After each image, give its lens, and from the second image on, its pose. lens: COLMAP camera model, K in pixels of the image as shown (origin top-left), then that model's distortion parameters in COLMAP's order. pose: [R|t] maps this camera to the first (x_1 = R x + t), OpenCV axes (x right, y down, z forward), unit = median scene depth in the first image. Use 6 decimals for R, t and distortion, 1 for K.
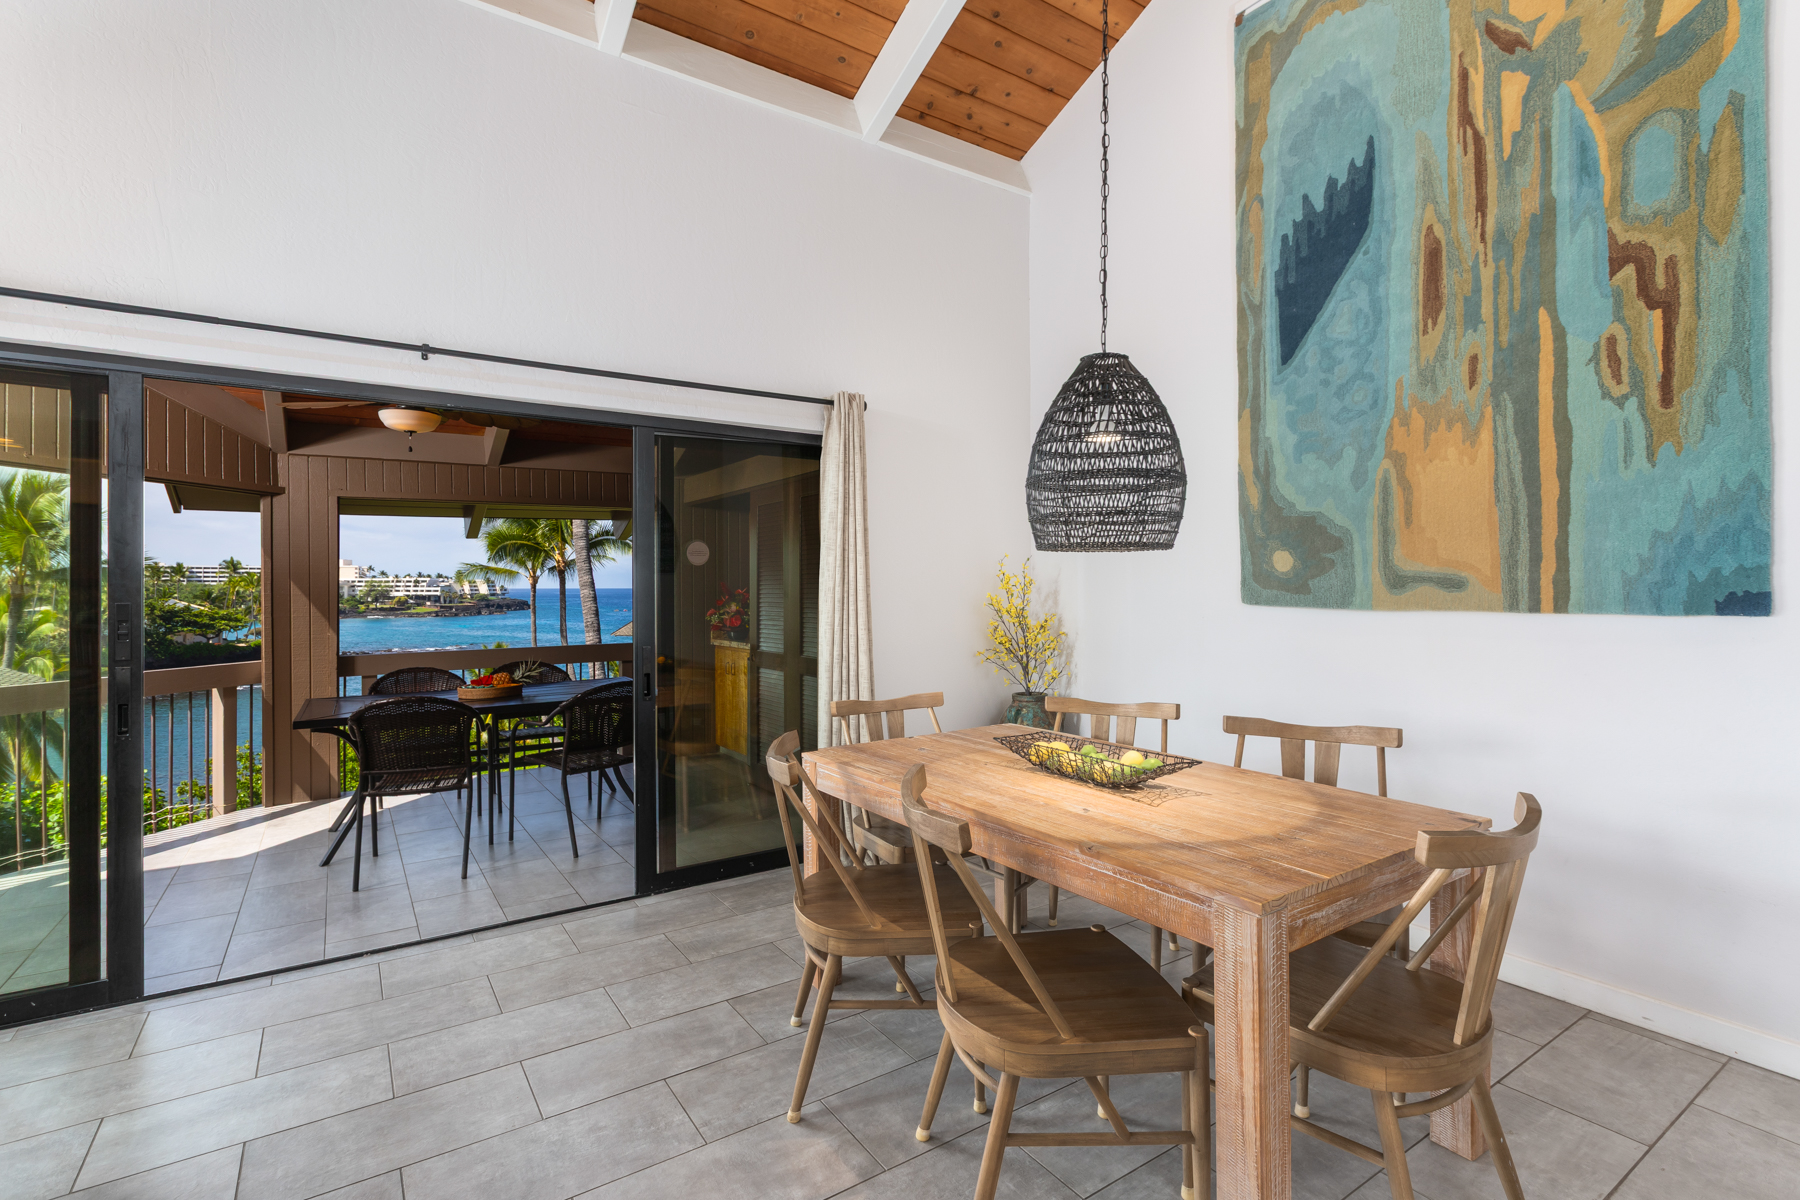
lens RADIAL K [[829.9, 0, 891.0], [0, 829.9, 587.4], [0, 0, 1]] dist [-0.001292, 0.000576]
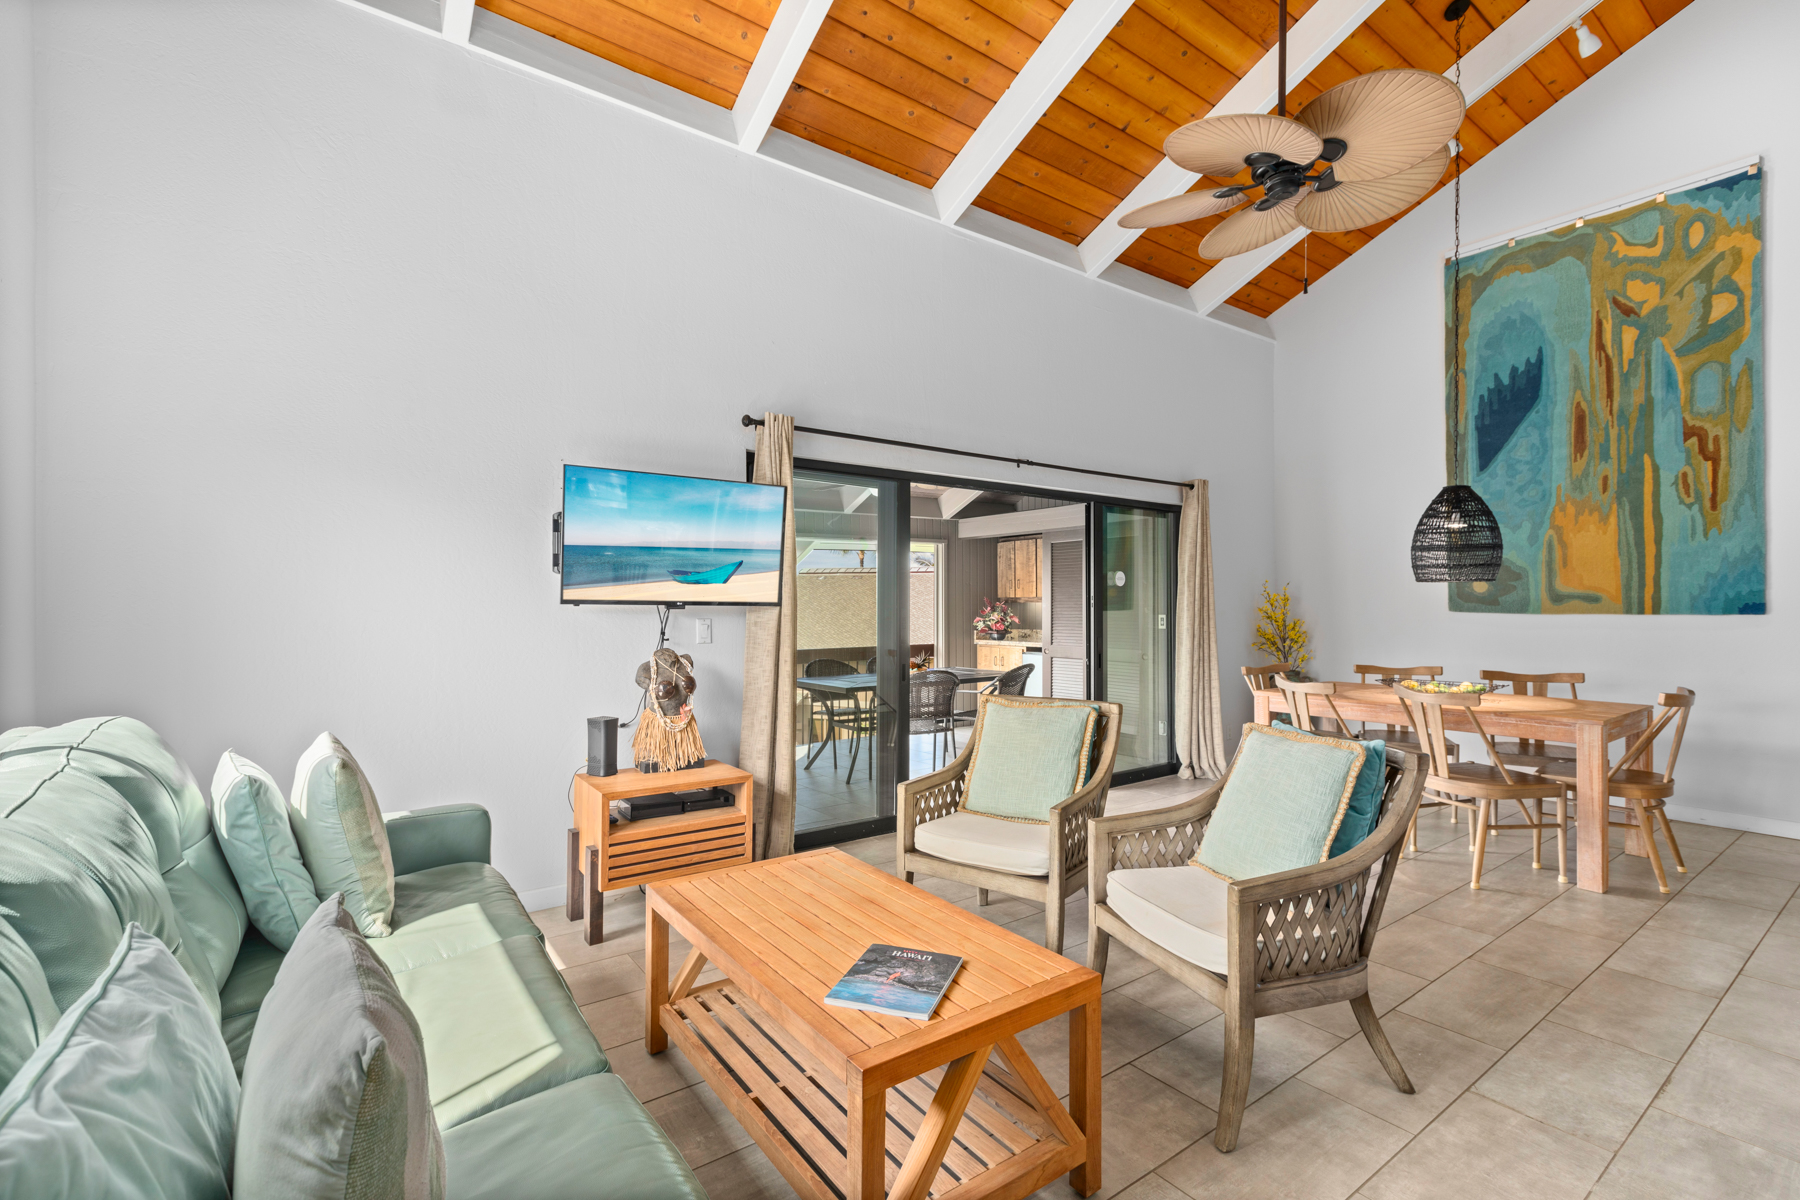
lens RADIAL K [[810.2, 0, 919.6], [0, 810.2, 604.4], [0, 0, 1]] dist [0.000940, -0.000328]
pose [[0.997932, 0.002524, 0.064225, -0.937964], [-0.002391, 0.999995, -0.002152, 0.014741], [-0.064230, 0.001994, 0.997933, -0.703681]]
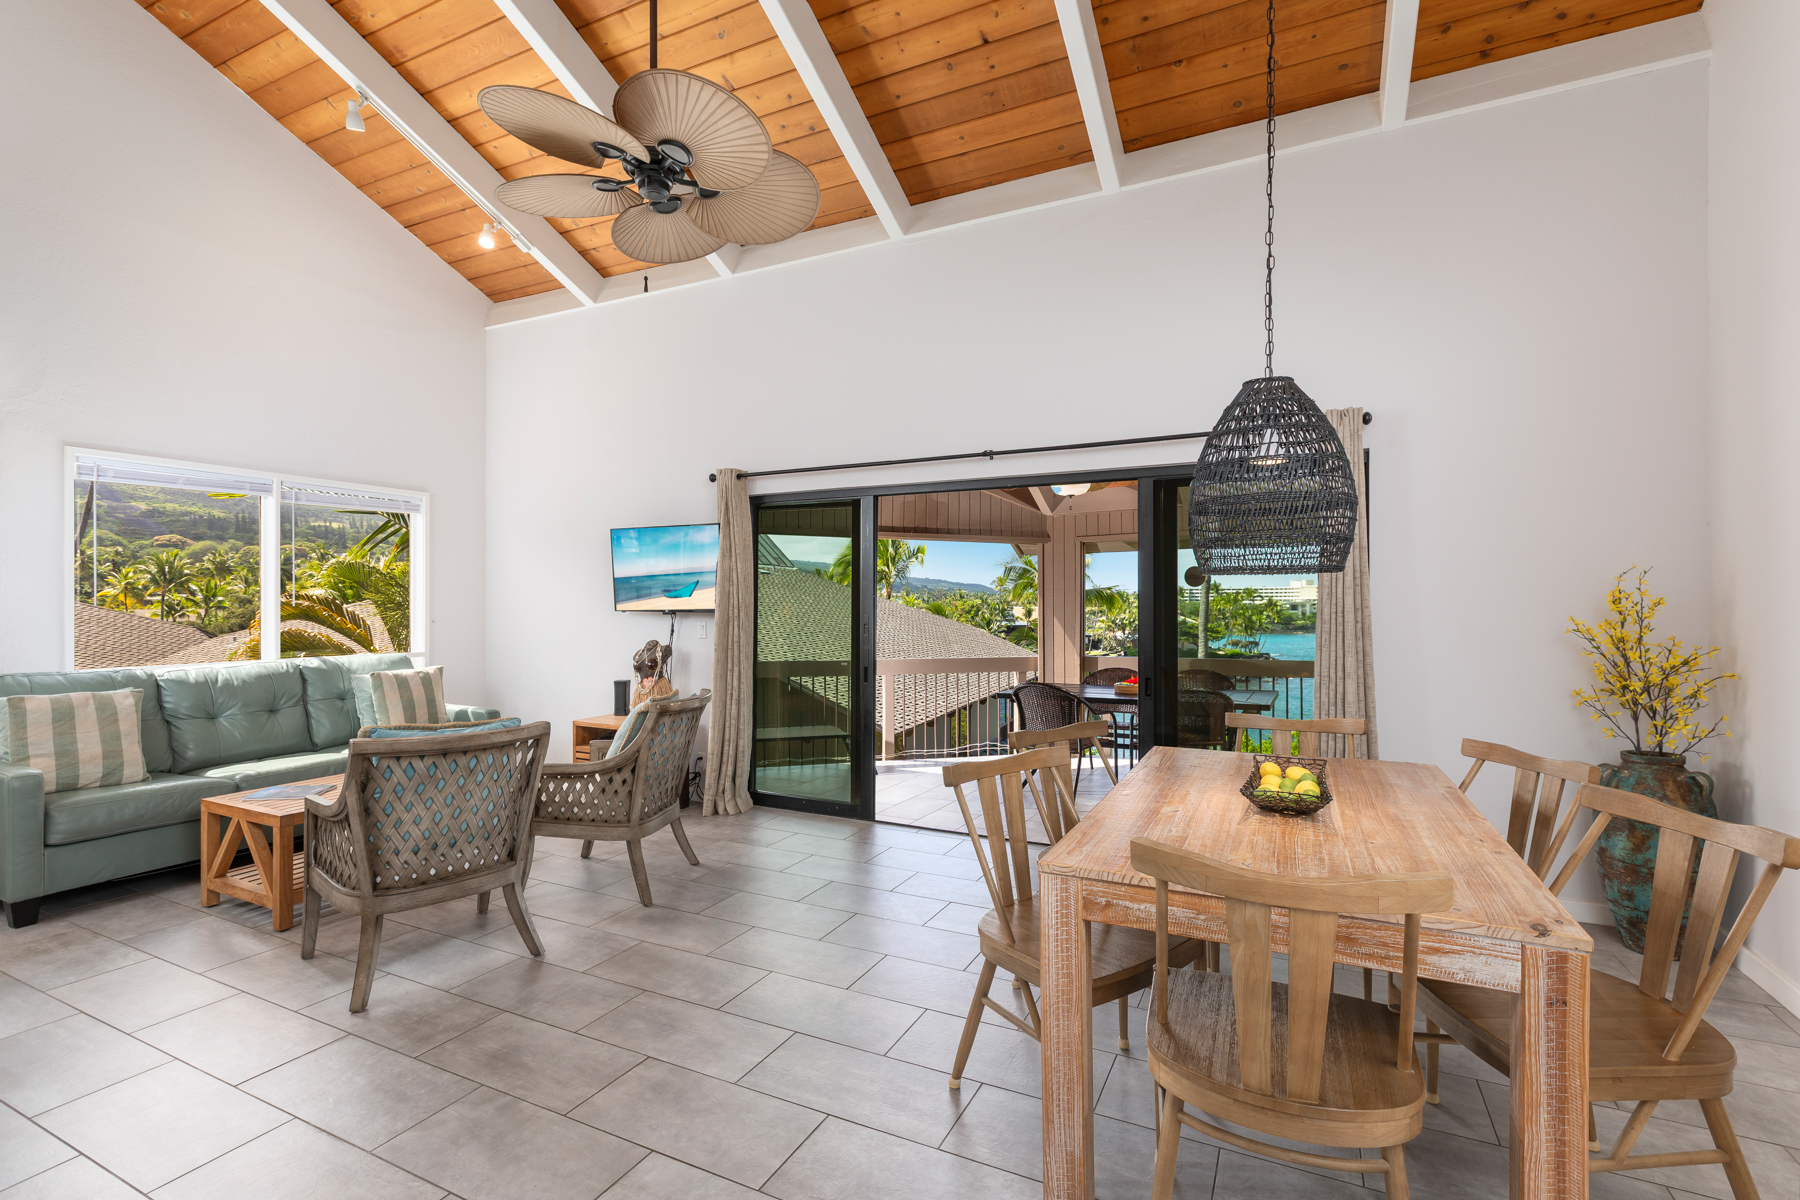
lens RADIAL K [[809.8, 0, 903.7], [0, 809.8, 610.0], [0, 0, 1]] dist [0.001384, -0.001179]
pose [[0.503395, 0.006967, -0.864028, 0.690643], [-0.002128, 0.999974, 0.006824, -0.004696], [0.864054, -0.001597, 0.503397, 0.099548]]
